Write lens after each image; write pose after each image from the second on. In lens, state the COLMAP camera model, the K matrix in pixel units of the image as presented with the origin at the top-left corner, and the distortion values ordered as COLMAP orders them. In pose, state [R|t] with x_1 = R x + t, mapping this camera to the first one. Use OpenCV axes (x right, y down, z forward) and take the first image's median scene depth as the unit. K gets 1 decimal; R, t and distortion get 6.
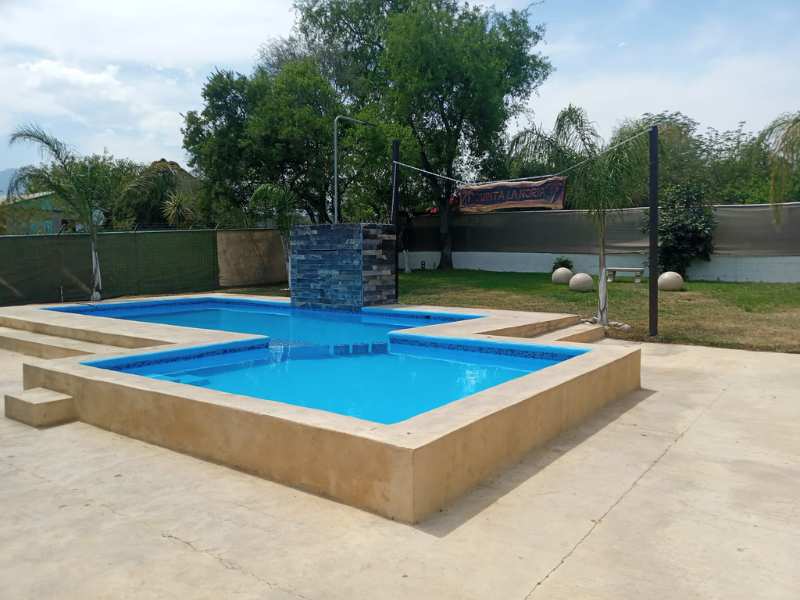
lens RADIAL K [[573.3, 0, 408.0], [0, 573.3, 313.1], [0, 0, 1]] dist [0.080986, -0.003137]
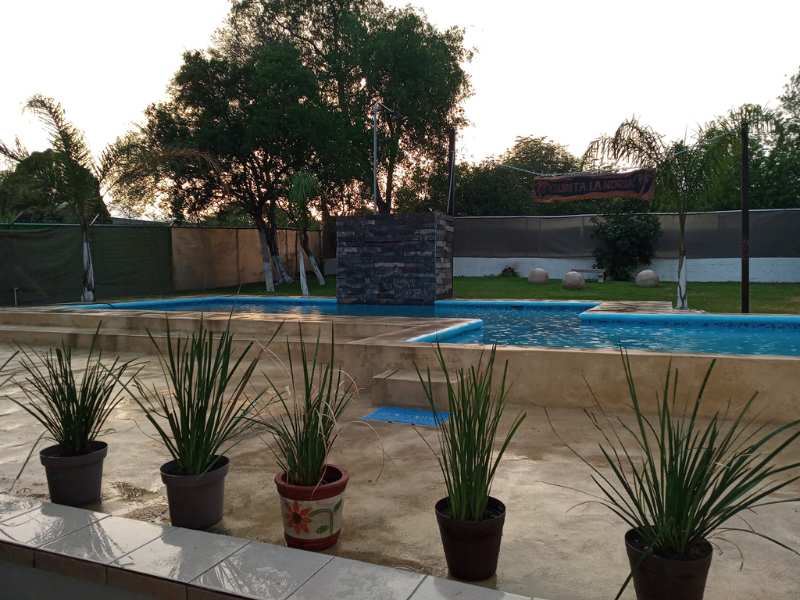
lens RADIAL K [[573.3, 0, 404.8], [0, 573.3, 300.4], [0, 0, 1]] dist [0.080986, -0.003137]
pose [[0.957572, -0.014832, 0.287812, -0.284235], [0.029738, 0.998429, -0.047490, 0.023314], [-0.286656, 0.054034, 0.956509, 0.076934]]
